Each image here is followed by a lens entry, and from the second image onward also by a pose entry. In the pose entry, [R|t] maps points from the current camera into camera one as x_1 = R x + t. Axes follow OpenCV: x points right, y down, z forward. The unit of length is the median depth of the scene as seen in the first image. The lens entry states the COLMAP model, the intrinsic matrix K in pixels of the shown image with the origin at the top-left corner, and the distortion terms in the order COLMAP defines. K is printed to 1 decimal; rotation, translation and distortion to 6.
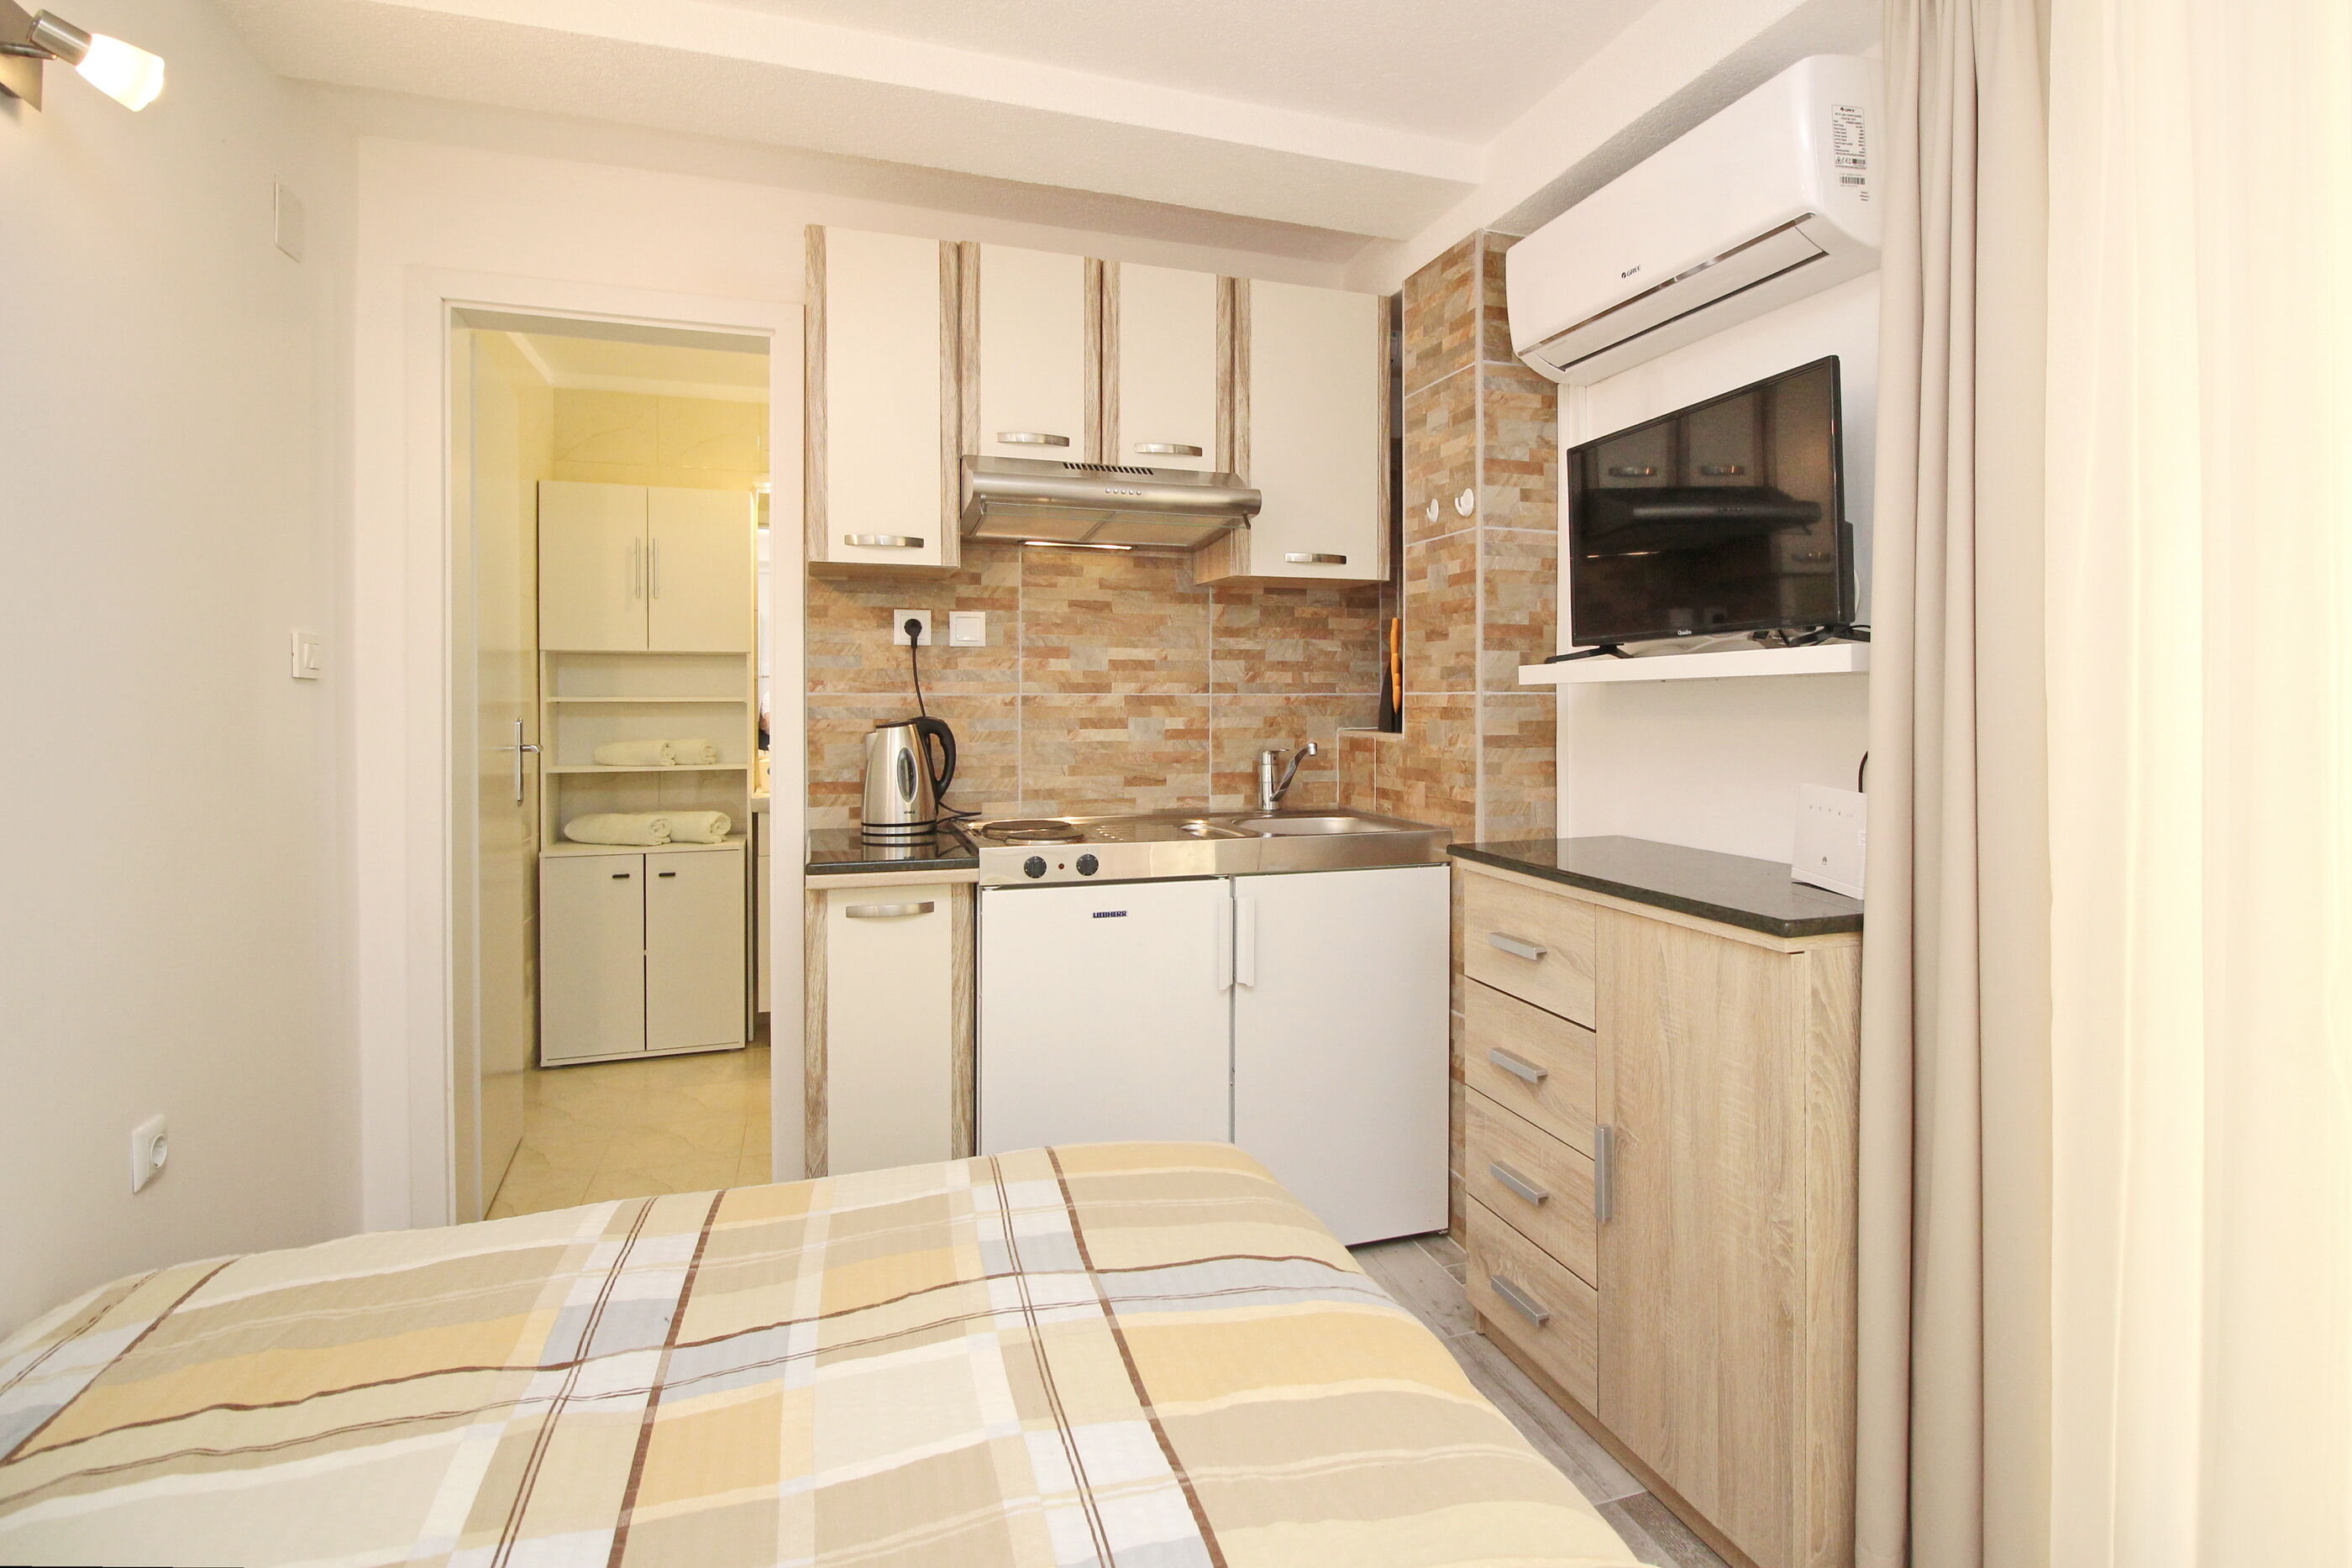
lens RADIAL K [[1122.3, 0, 1227.9], [0, 1122.3, 705.2], [0, 0, 1]] dist [-0.011895, -0.004341]
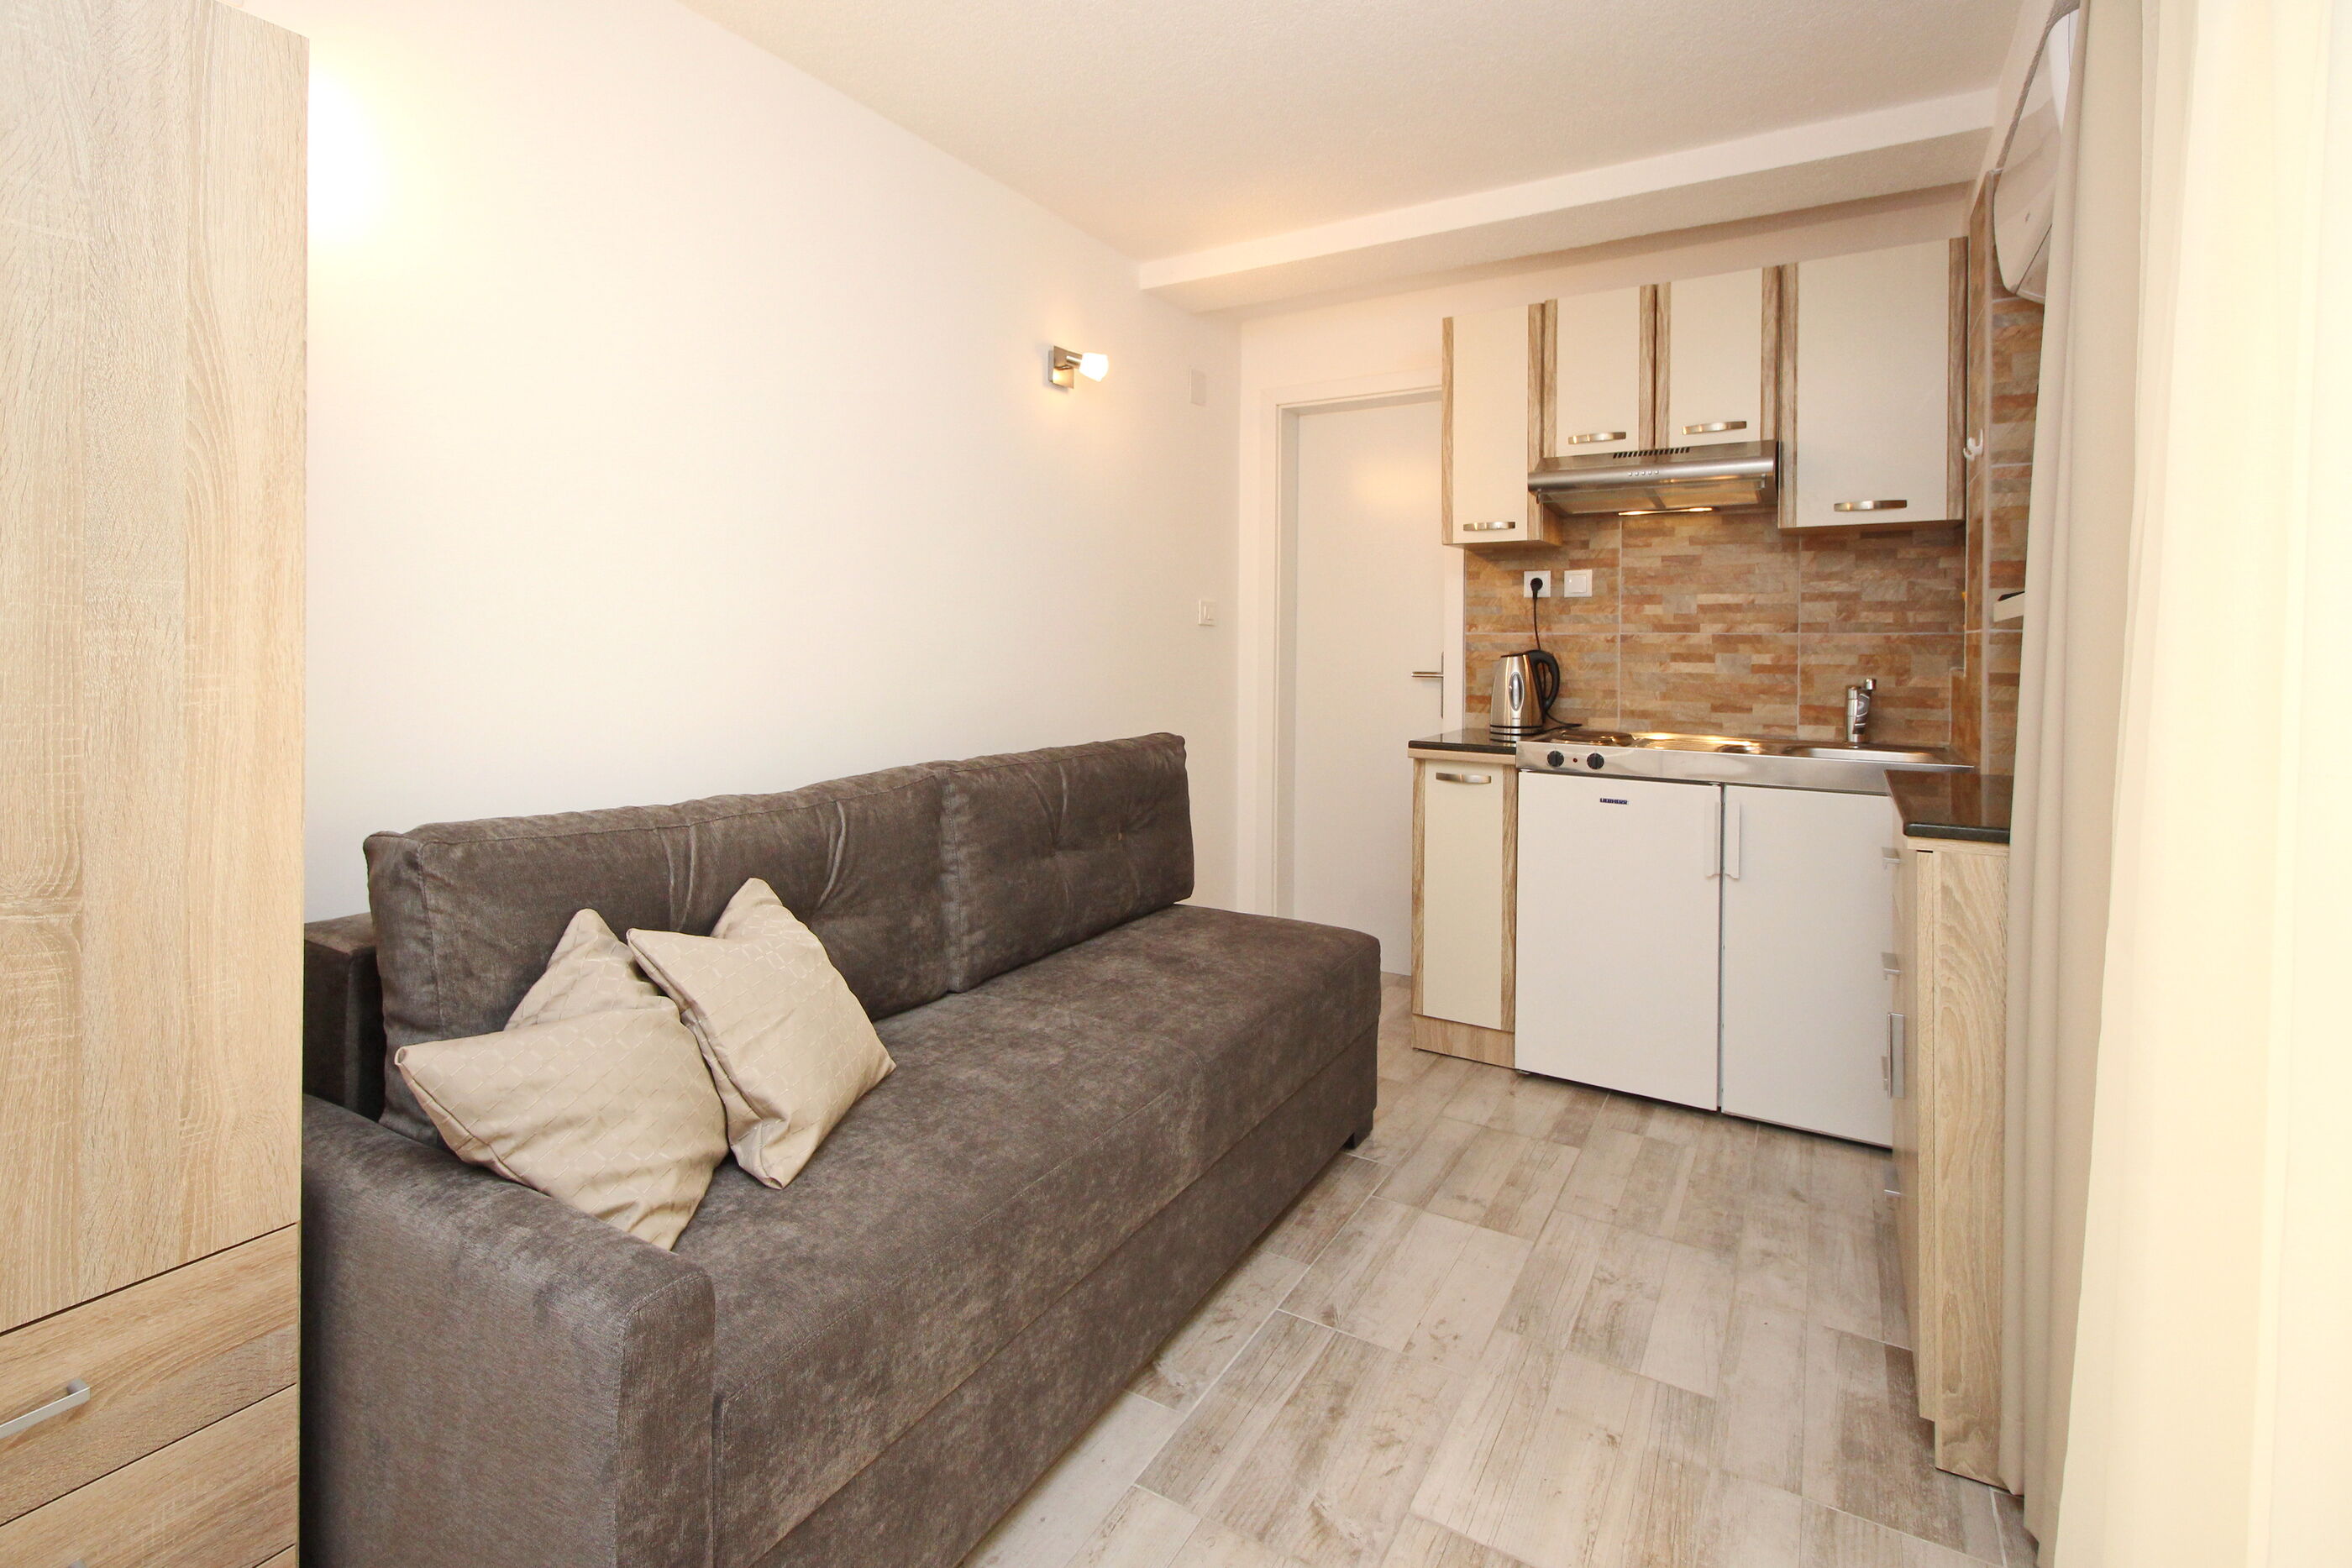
lens RADIAL K [[1122.3, 0, 1184.1], [0, 1122.3, 644.8], [0, 0, 1]] dist [-0.011895, -0.004341]
pose [[0.623835, 0.006086, -0.781532, 0.512773], [-0.010283, 0.999947, -0.000422, 0.008848], [0.781488, 0.008300, 0.623865, -0.176172]]
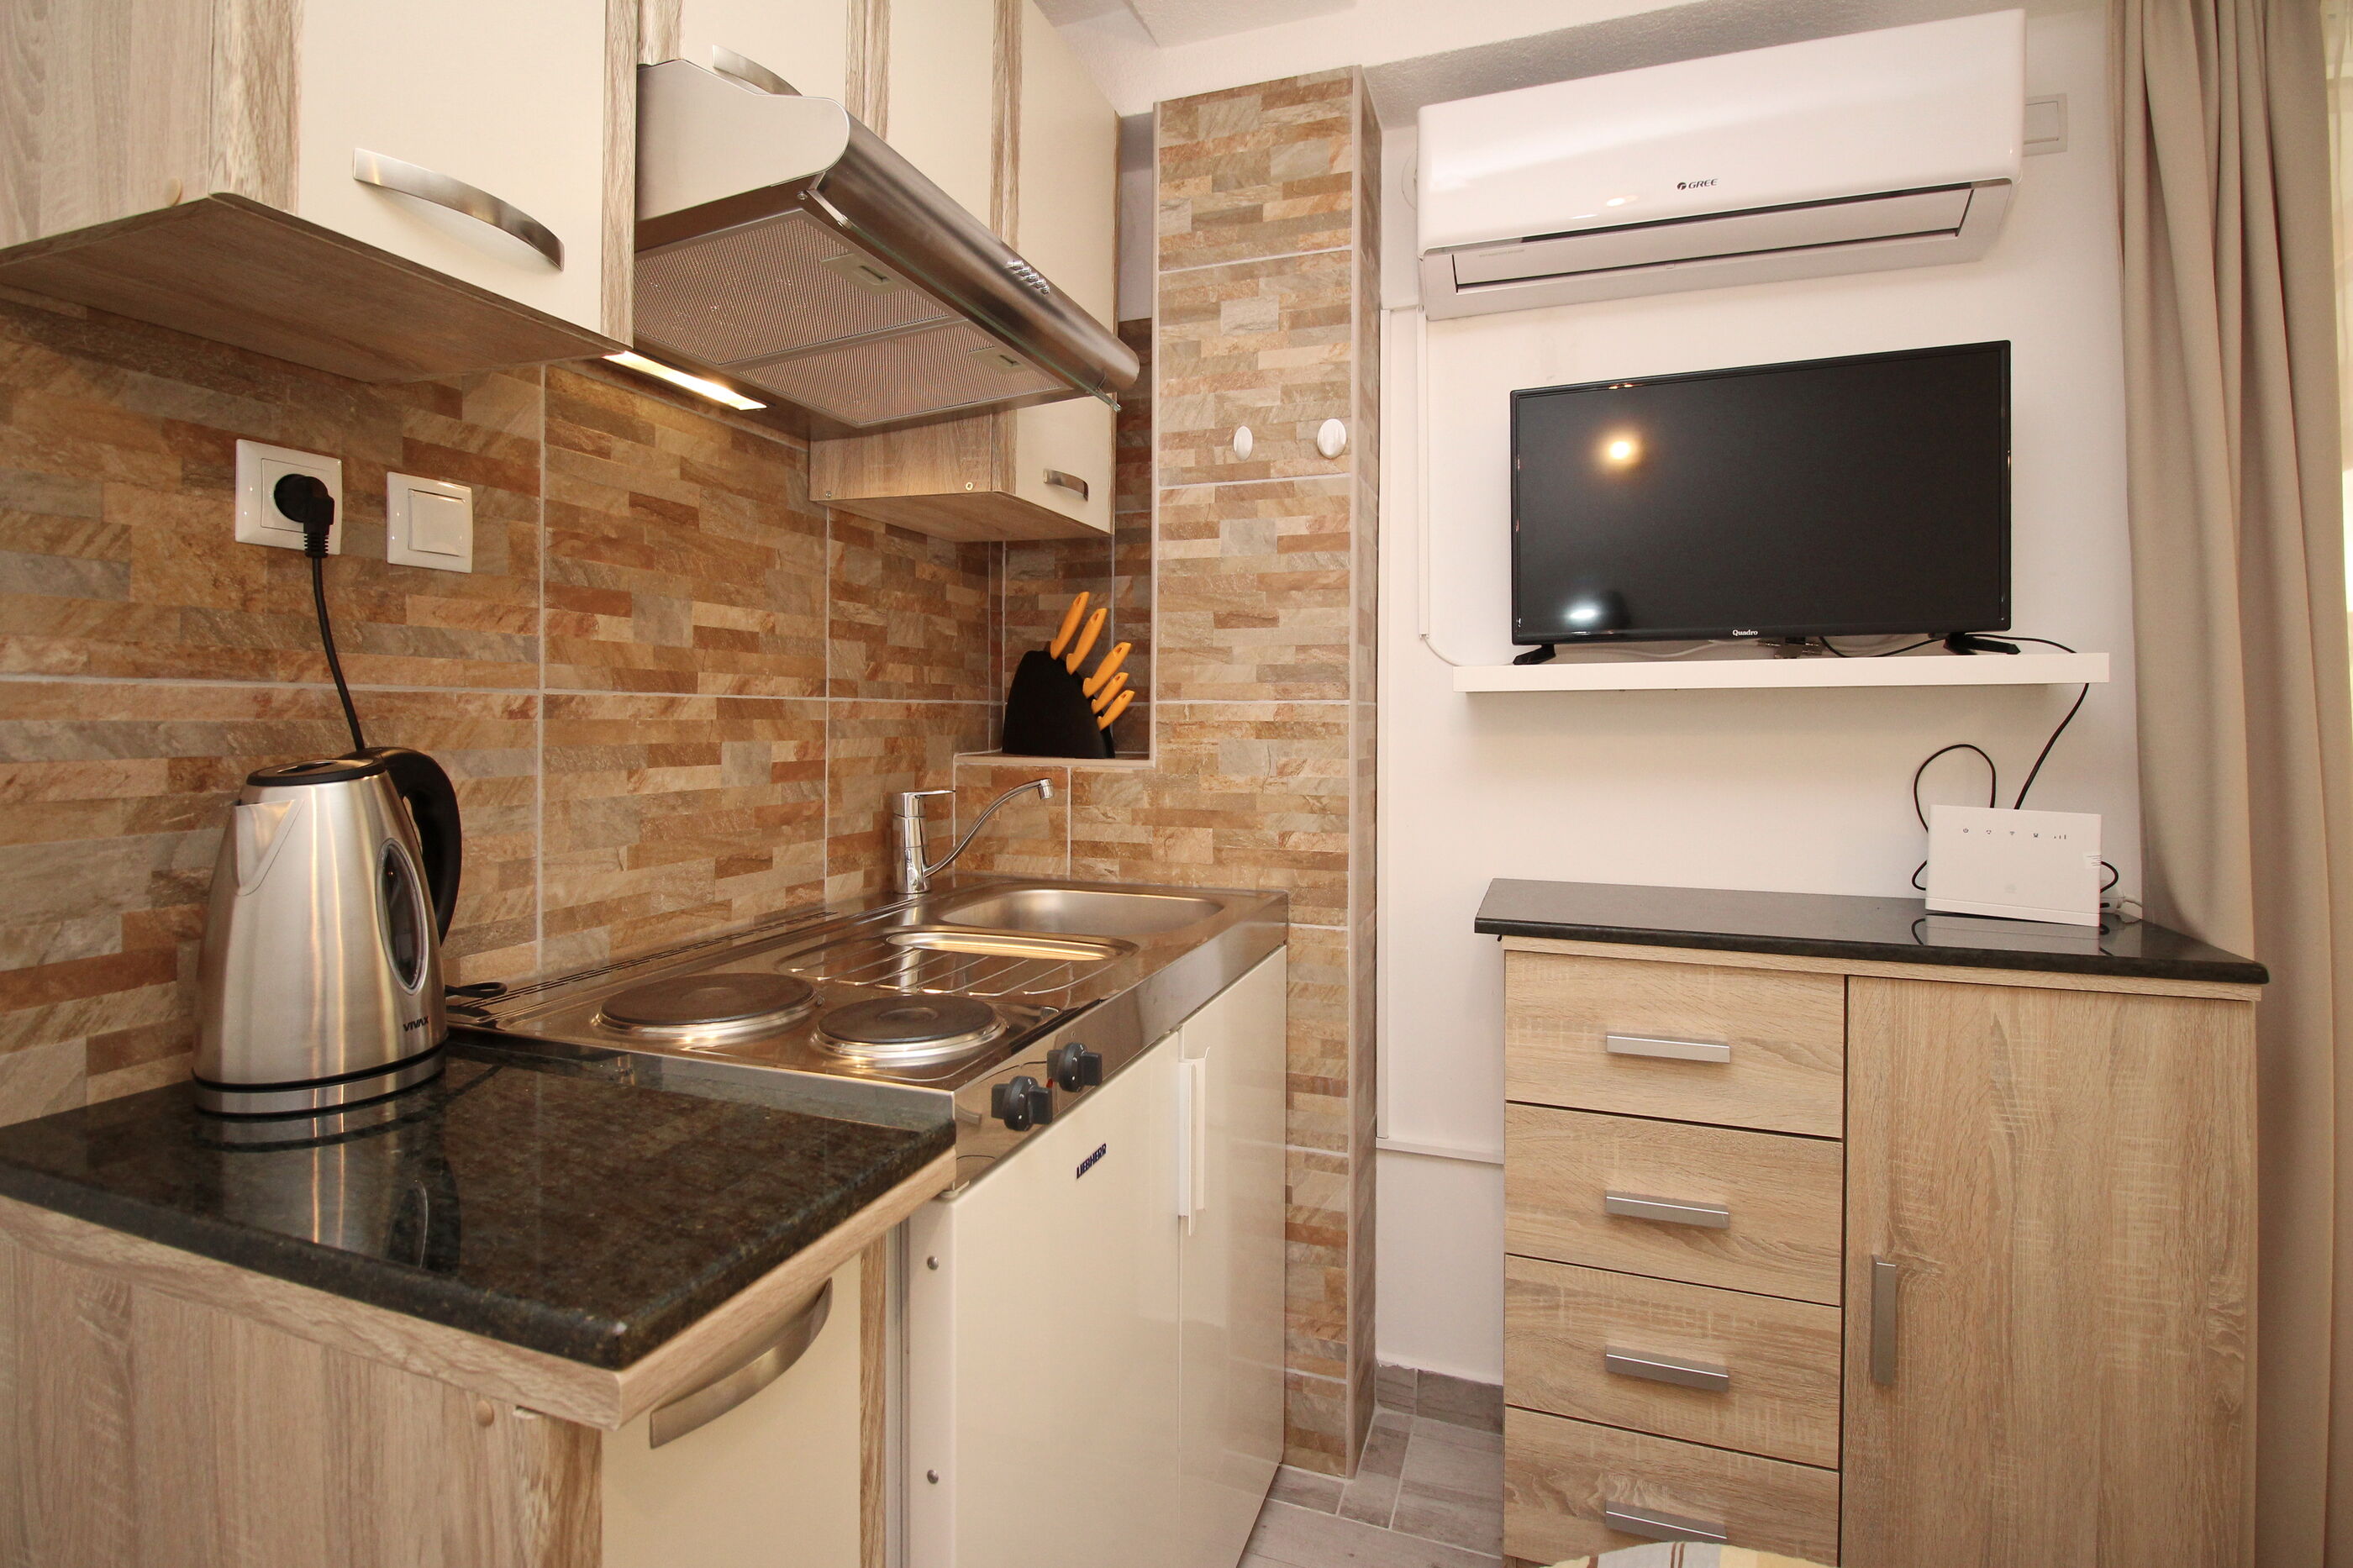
lens RADIAL K [[1122.8, 0, 1127.9], [0, 1122.8, 718.1], [0, 0, 1]] dist [-0.011895, -0.004341]
pose [[0.653673, 0.002202, 0.756774, -0.377026], [-0.000785, 0.999997, -0.002231, 0.001233], [-0.756777, 0.000864, 0.653673, 0.567354]]
